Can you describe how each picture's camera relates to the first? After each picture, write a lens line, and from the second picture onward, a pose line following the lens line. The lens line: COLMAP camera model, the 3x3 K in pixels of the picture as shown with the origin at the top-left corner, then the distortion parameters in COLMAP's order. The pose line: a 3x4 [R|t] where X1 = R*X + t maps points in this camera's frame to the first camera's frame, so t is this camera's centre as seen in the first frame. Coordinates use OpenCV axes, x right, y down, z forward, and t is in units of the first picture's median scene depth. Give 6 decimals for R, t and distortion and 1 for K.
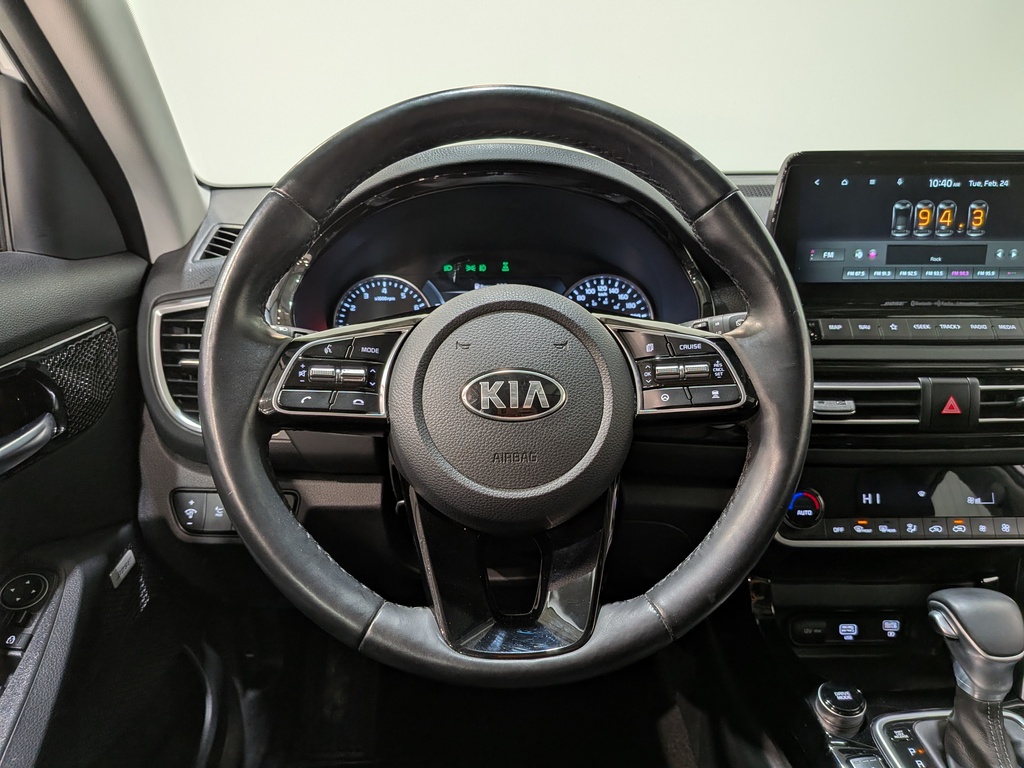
lens RADIAL K [[743.8, 0, 514.2], [0, 743.8, 401.6], [0, 0, 1]] dist [0.053672, -0.097073]
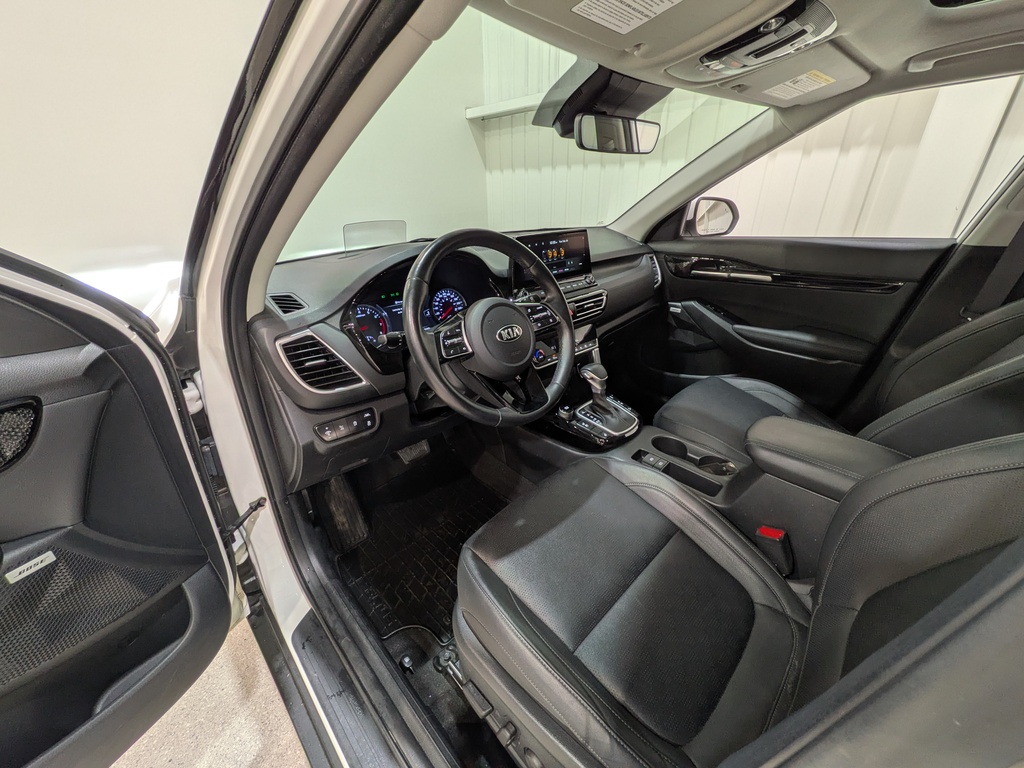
lens RADIAL K [[403.8, 0, 514.5], [0, 403.8, 379.8], [0, 0, 1]] dist [0.002944, 0.000017]
pose [[0.755503, -0.290258, 0.587337, -0.672528], [0.230793, 0.956945, 0.176043, -0.075658], [-0.613148, 0.002552, 0.789964, -0.216307]]
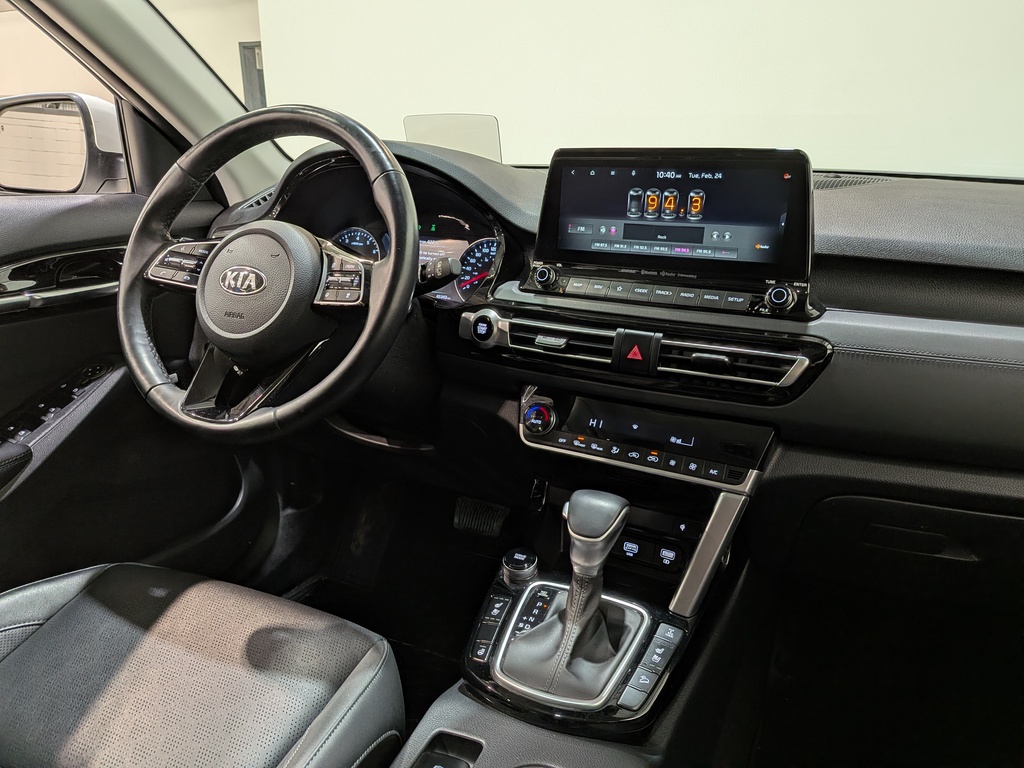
lens RADIAL K [[743.8, 0, 506.1], [0, 743.8, 384.1], [0, 0, 1]] dist [0.053672, -0.097073]
pose [[0.883695, 0.155153, -0.441599, 0.904448], [-0.160784, 0.986675, 0.024913, 0.058319], [0.439581, 0.048987, 0.896866, -0.199690]]
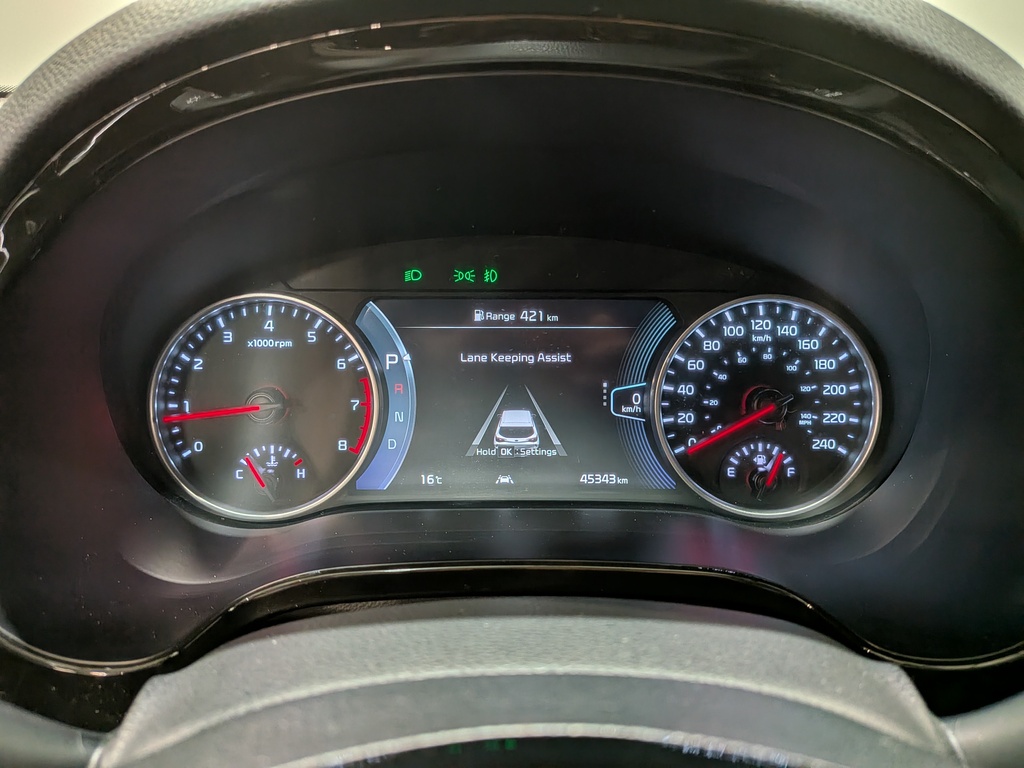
lens RADIAL K [[743.8, 0, 516.0], [0, 743.8, 376.3], [0, 0, 1]] dist [0.053672, -0.097073]
pose [[0.999046, 0.018886, -0.039378, -0.010695], [-0.017913, 0.999529, 0.024932, -0.154546], [0.039830, -0.024203, 0.998913, 0.655459]]
